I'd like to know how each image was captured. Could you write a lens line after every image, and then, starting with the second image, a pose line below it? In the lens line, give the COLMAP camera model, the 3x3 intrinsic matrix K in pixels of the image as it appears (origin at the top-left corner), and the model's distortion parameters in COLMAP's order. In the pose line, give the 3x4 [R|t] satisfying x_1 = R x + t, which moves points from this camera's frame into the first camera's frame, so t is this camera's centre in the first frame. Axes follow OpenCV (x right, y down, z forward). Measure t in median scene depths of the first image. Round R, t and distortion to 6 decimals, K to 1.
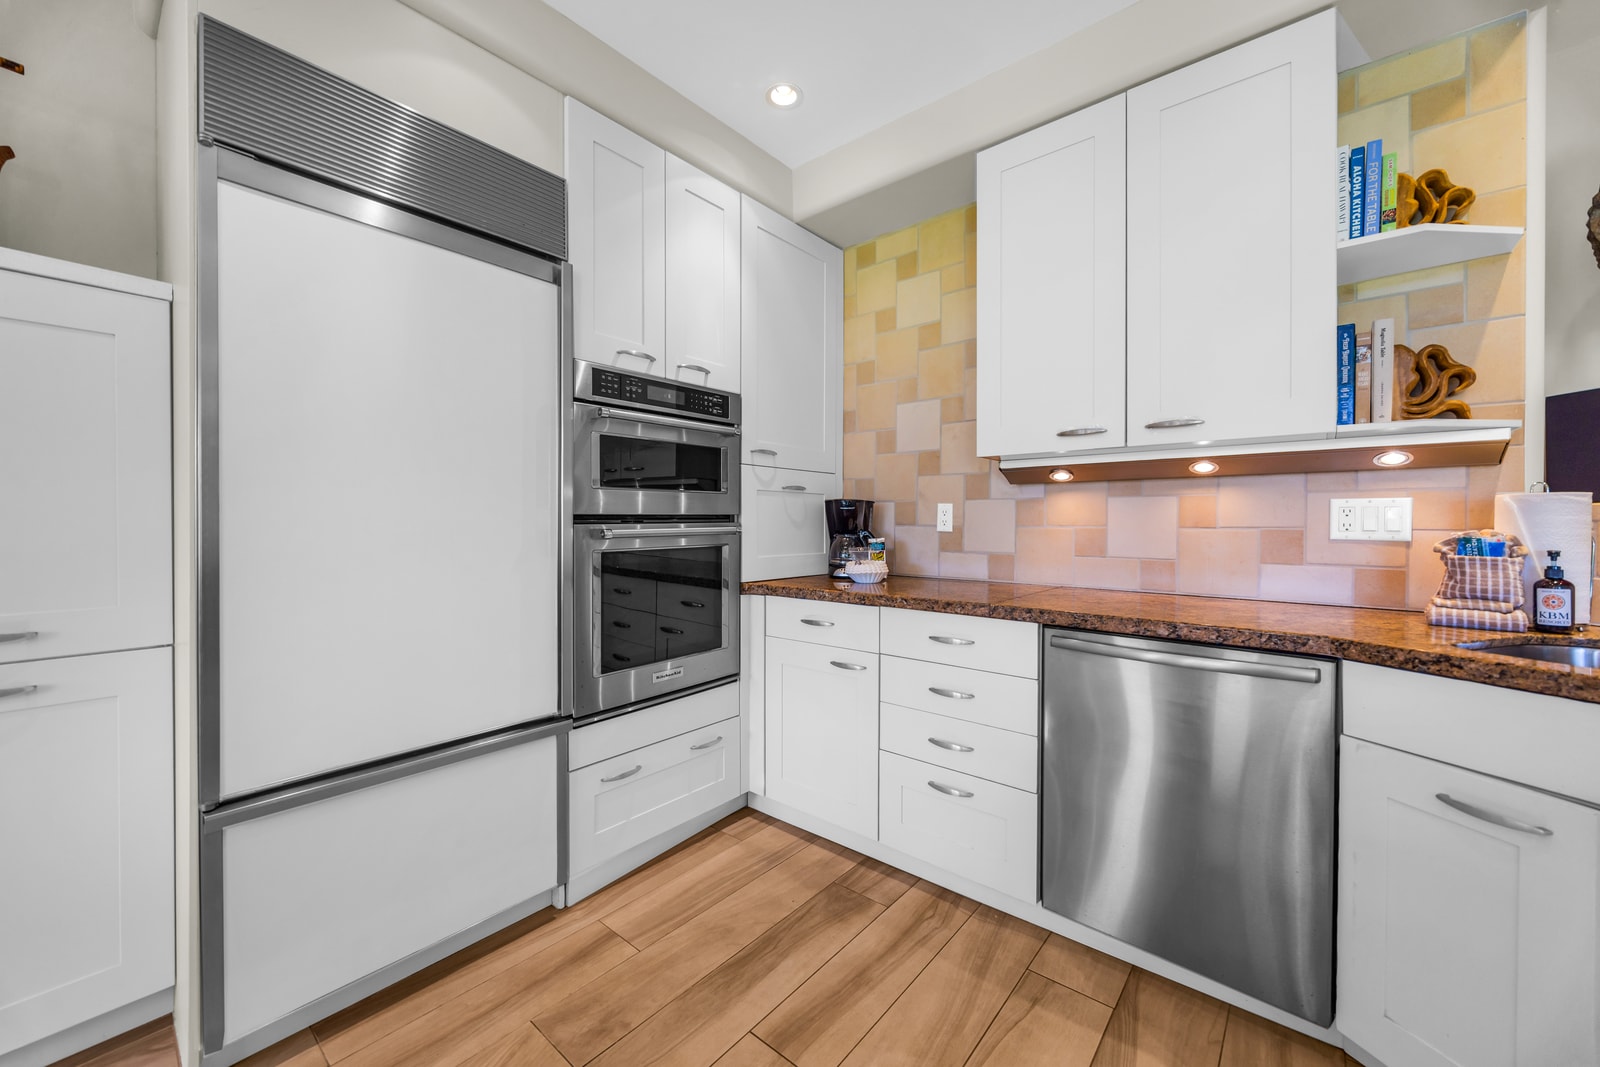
lens RADIAL K [[622.6, 0, 799.2], [0, 622.6, 519.6], [0, 0, 1]] dist [-0.000186, 0.000089]
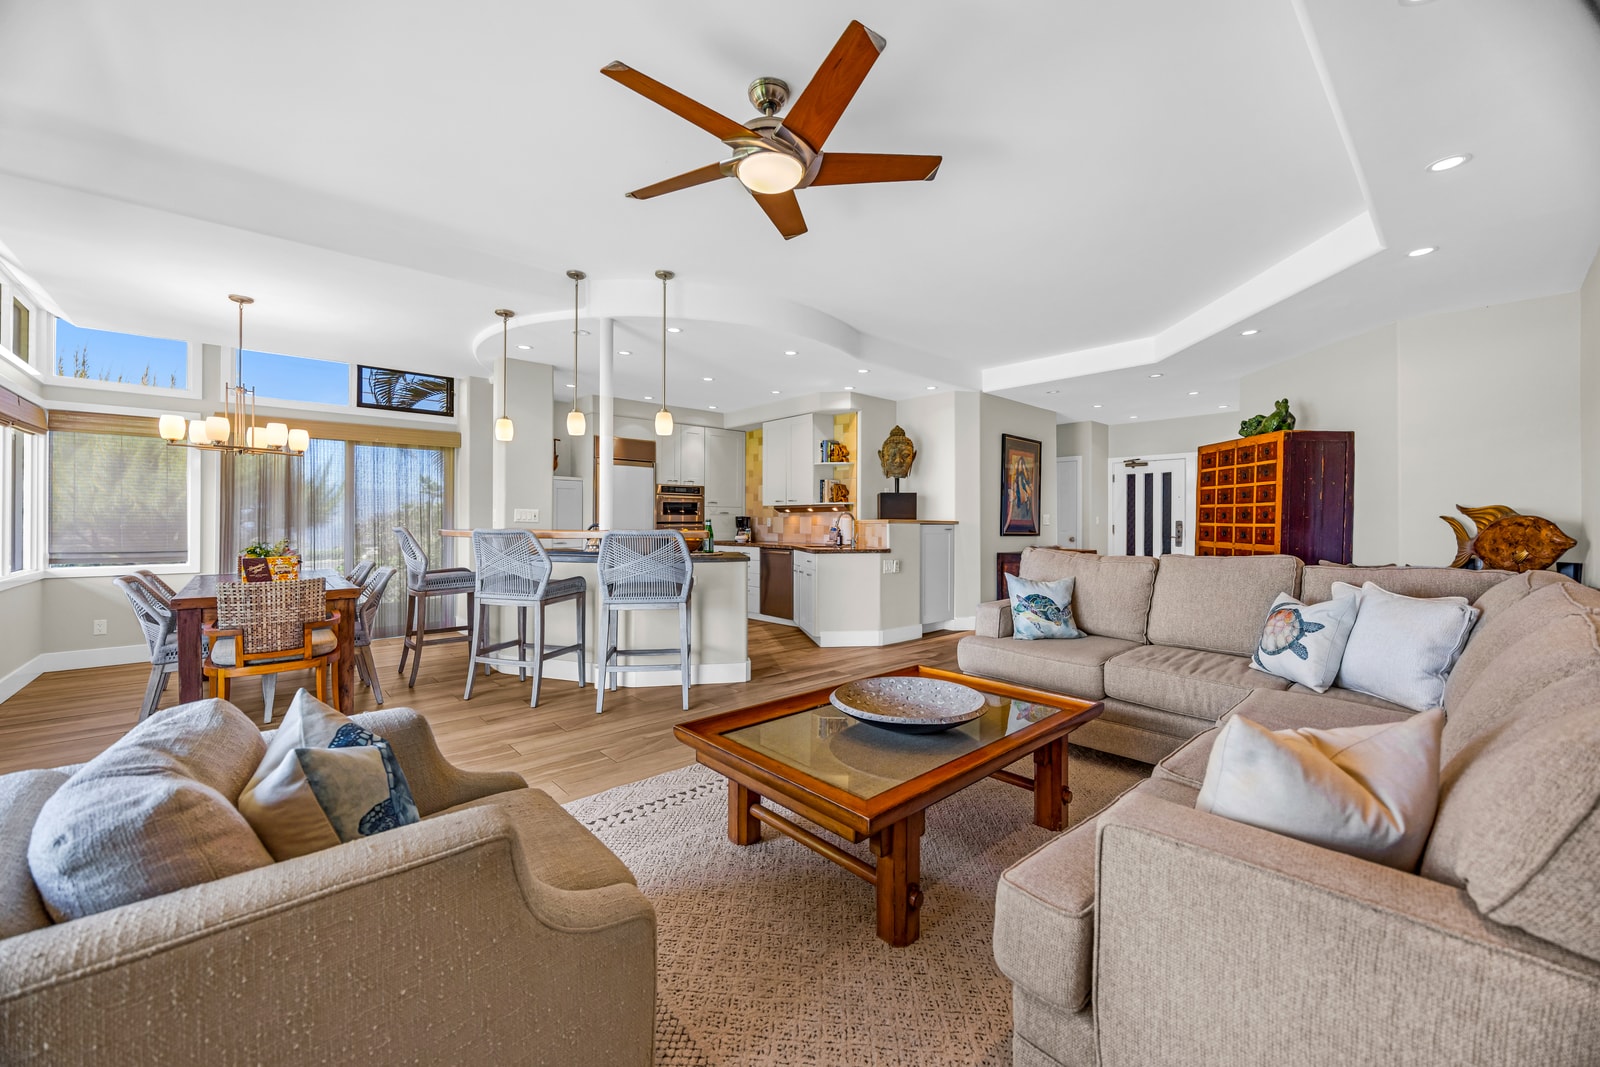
lens RADIAL K [[614.3, 0, 796.8], [0, 614.3, 528.7], [0, 0, 1]] dist [-0.001159, -0.000018]
pose [[0.990971, -0.004996, -0.133981, 0.940809], [0.005774, 0.999969, 0.005423, 0.017185], [0.133949, -0.006148, 0.990969, -2.490627]]
